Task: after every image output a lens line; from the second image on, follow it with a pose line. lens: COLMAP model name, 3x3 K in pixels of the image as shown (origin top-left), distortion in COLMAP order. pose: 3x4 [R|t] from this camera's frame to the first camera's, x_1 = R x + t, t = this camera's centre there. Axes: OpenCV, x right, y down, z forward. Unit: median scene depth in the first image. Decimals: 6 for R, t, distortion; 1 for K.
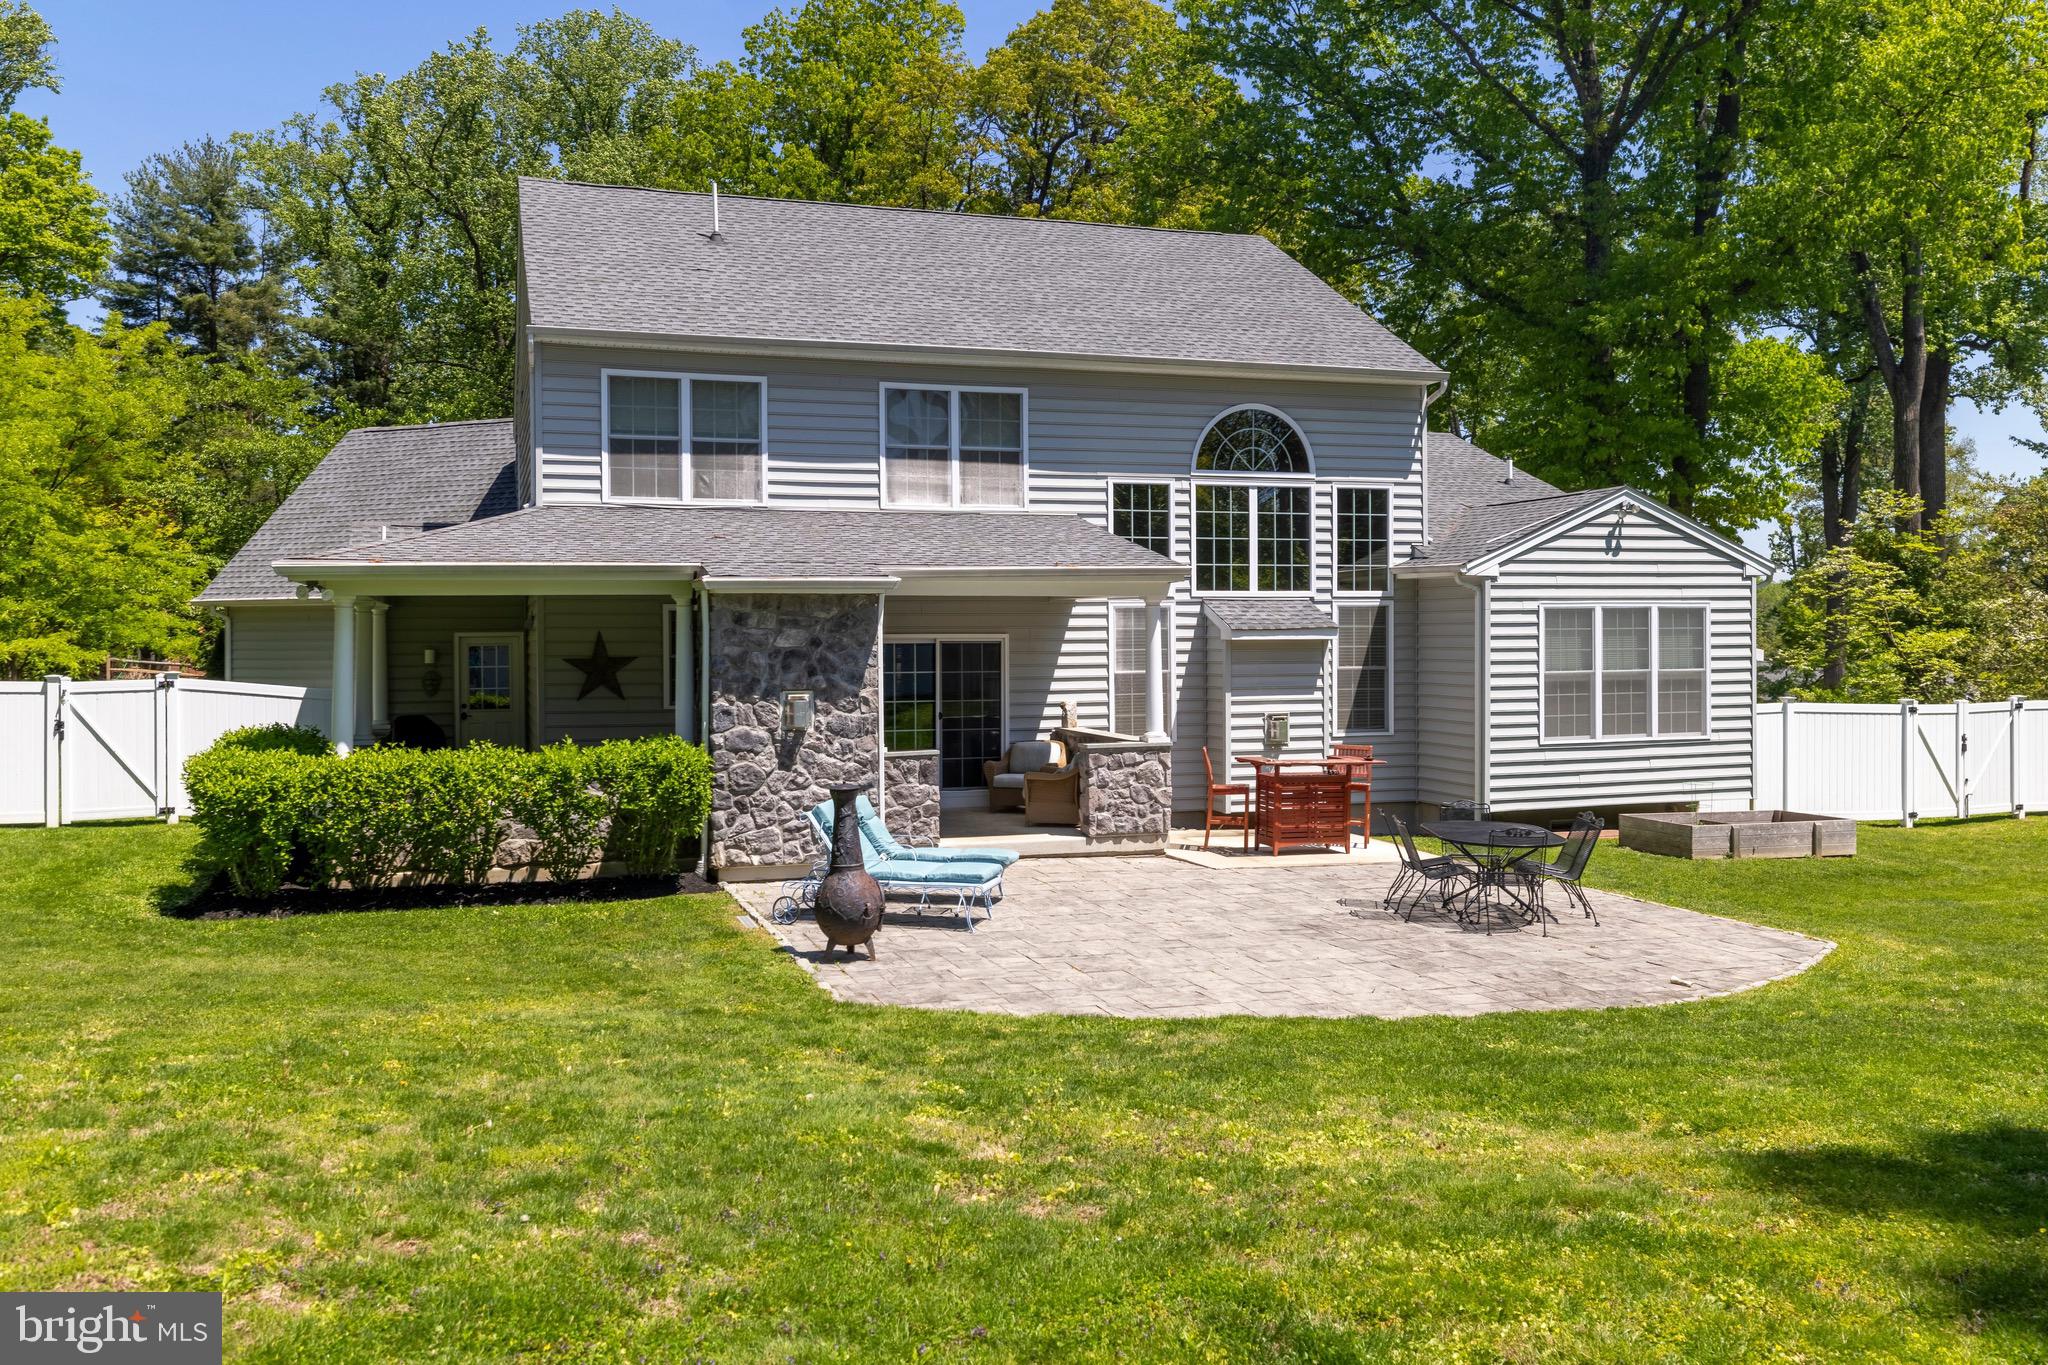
lens RADIAL K [[1582.3, 0, 1023.9], [0, 1582.3, 650.8], [0, 0, 1]] dist [0.031703, -0.060592]
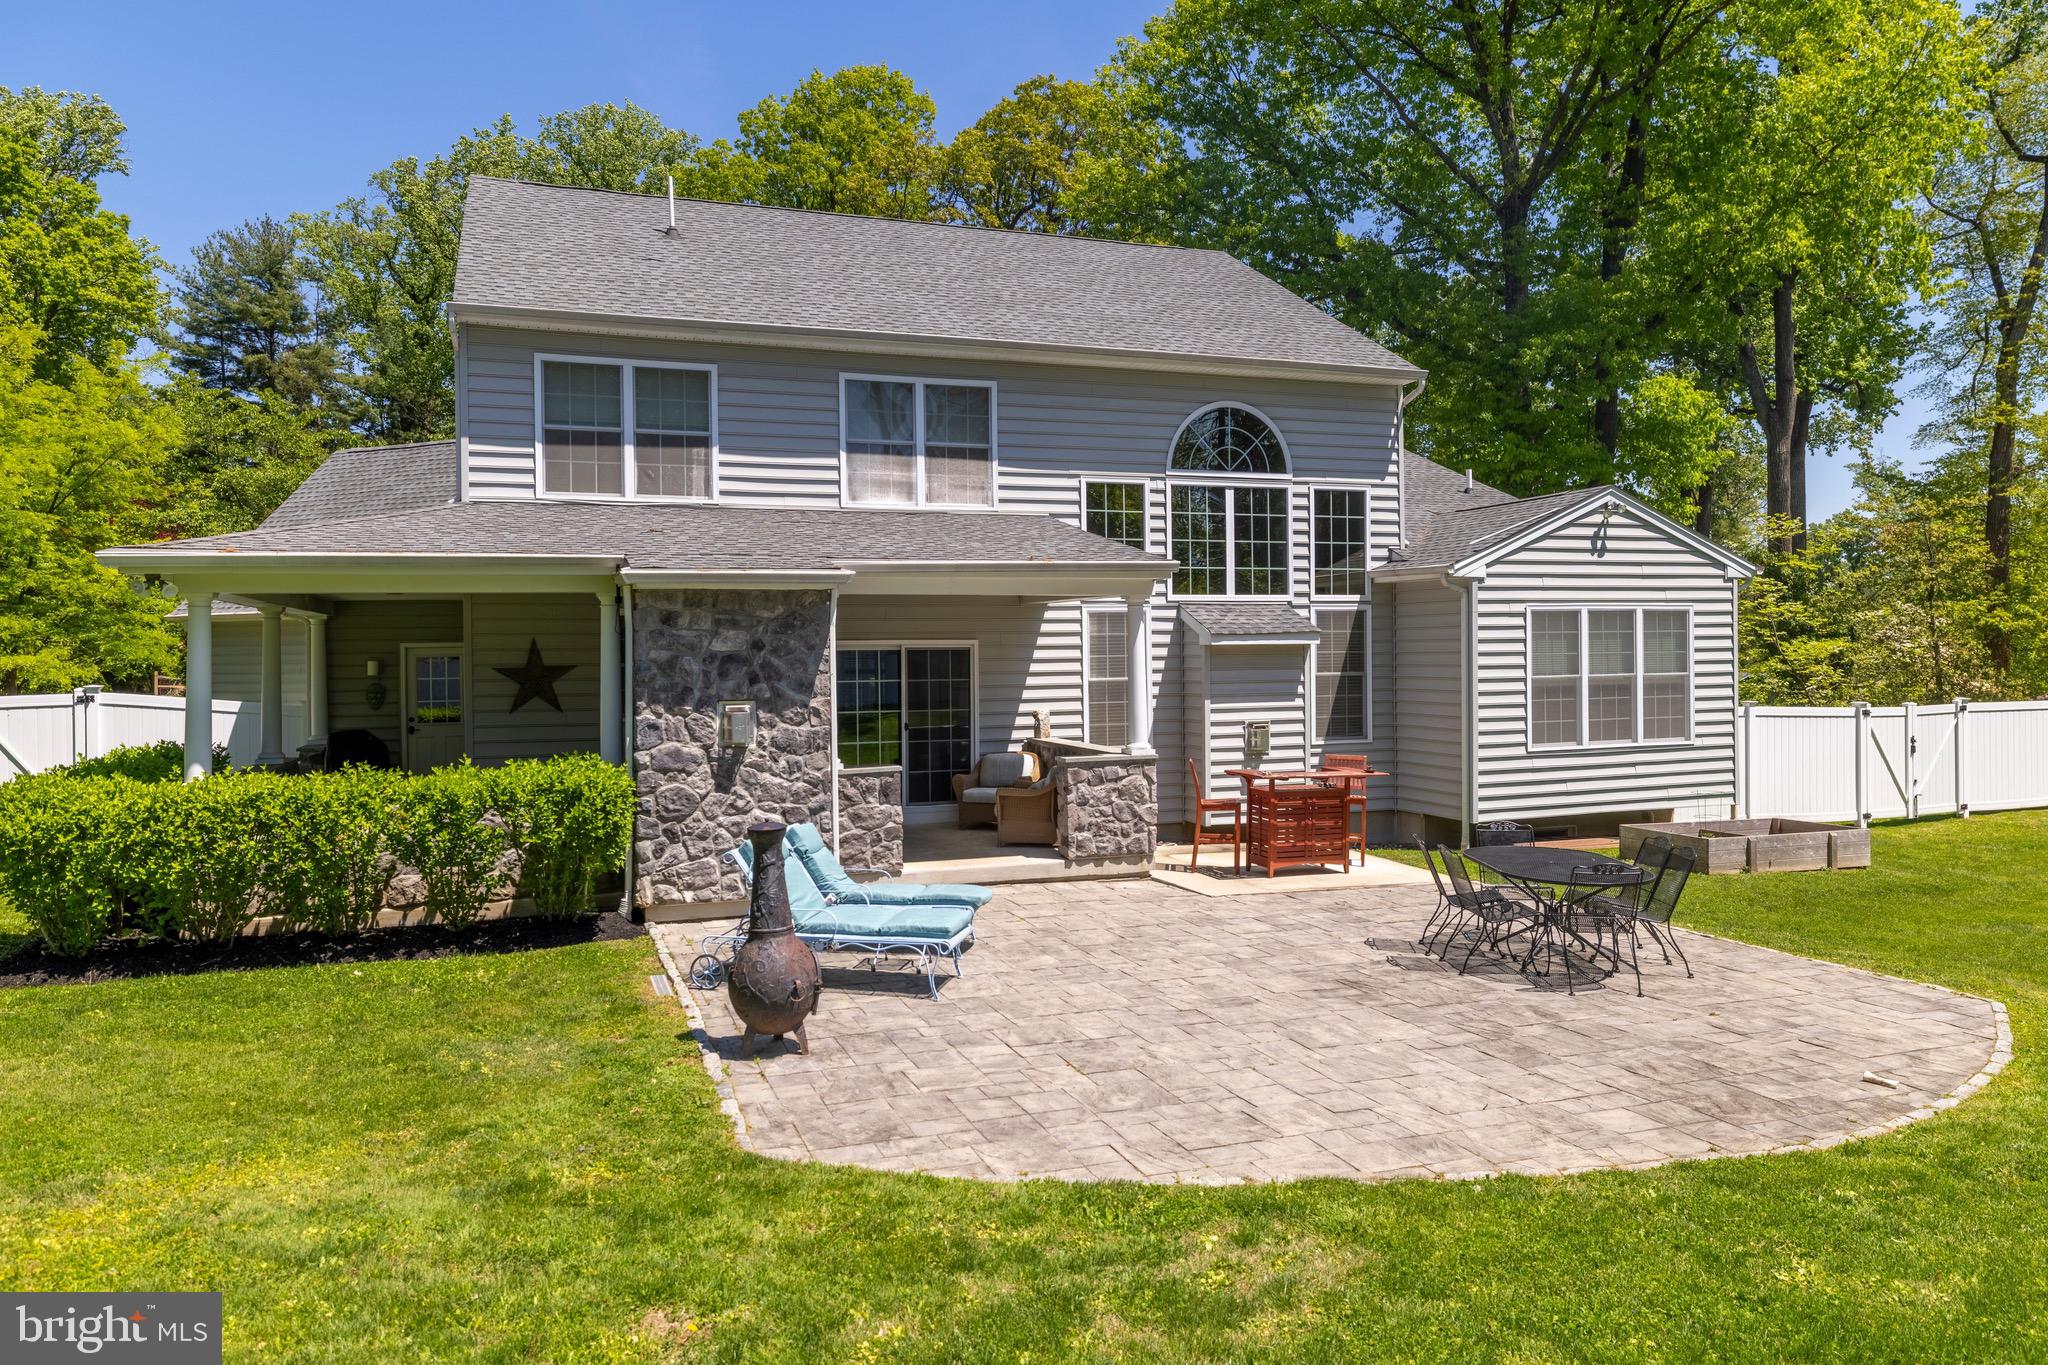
lens RADIAL K [[1305.6, 0, 1020.4], [0, 1305.6, 665.7], [0, 0, 1]] dist [0.019819, -0.022471]
pose [[0.999687, -0.006123, 0.024265, -0.003168], [0.006153, 0.999980, -0.001161, 0.005575], [-0.024257, 0.001310, 0.999705, 0.205692]]
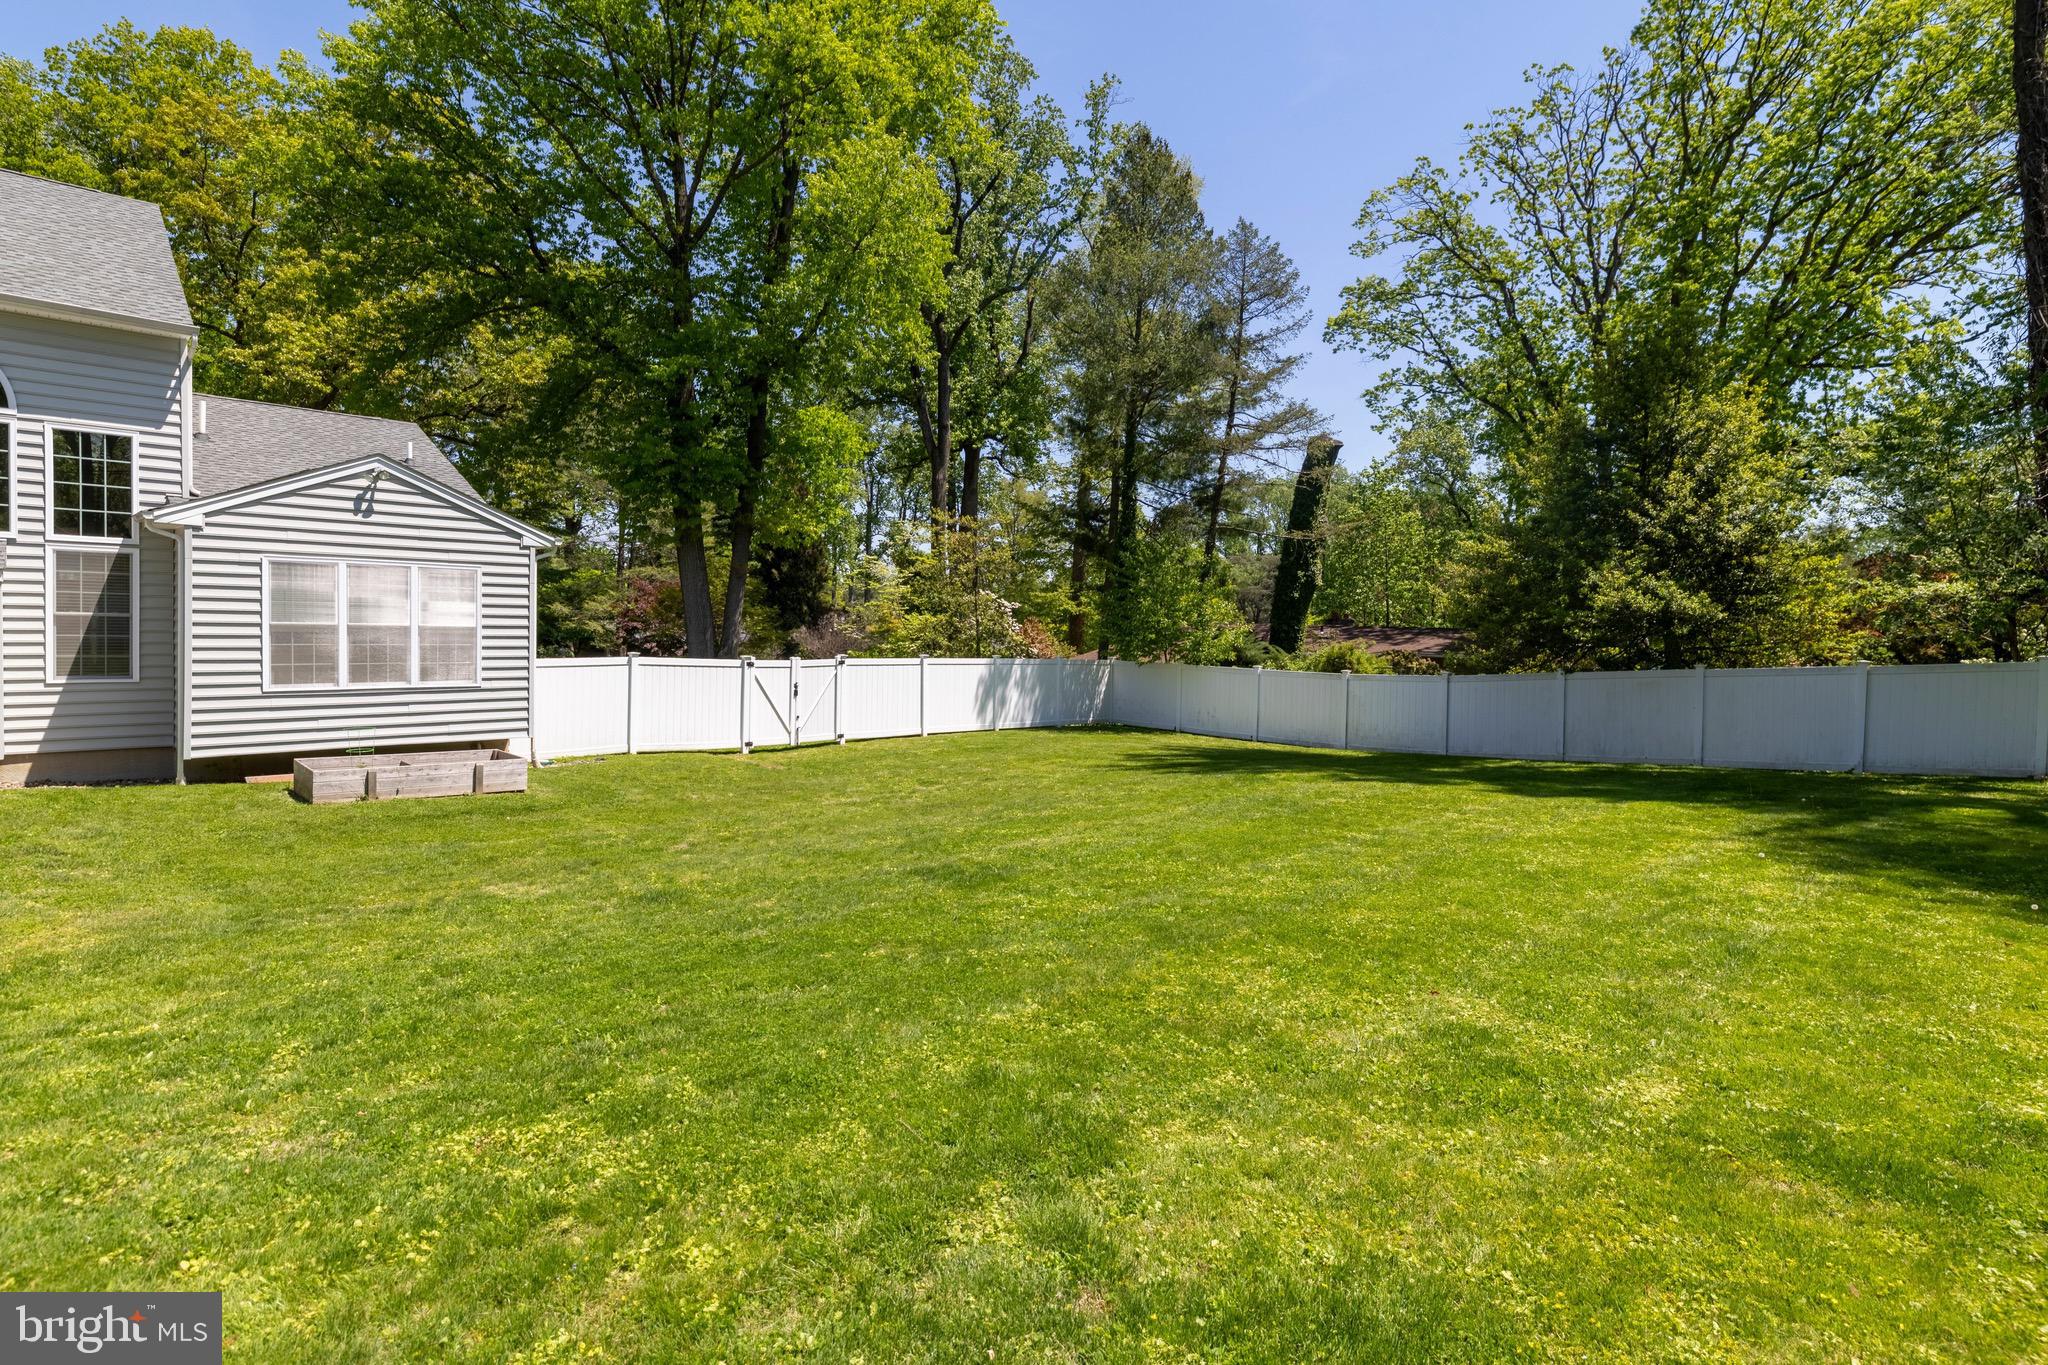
lens RADIAL K [[992.6, 0, 1012.2], [0, 992.6, 656.5], [0, 0, 1]] dist [0.000679, 0.000197]
pose [[0.905291, 0.015593, 0.424506, 0.485408], [-0.028086, 0.999336, 0.023190, 0.006849], [-0.423863, -0.032916, 0.905128, 0.197346]]
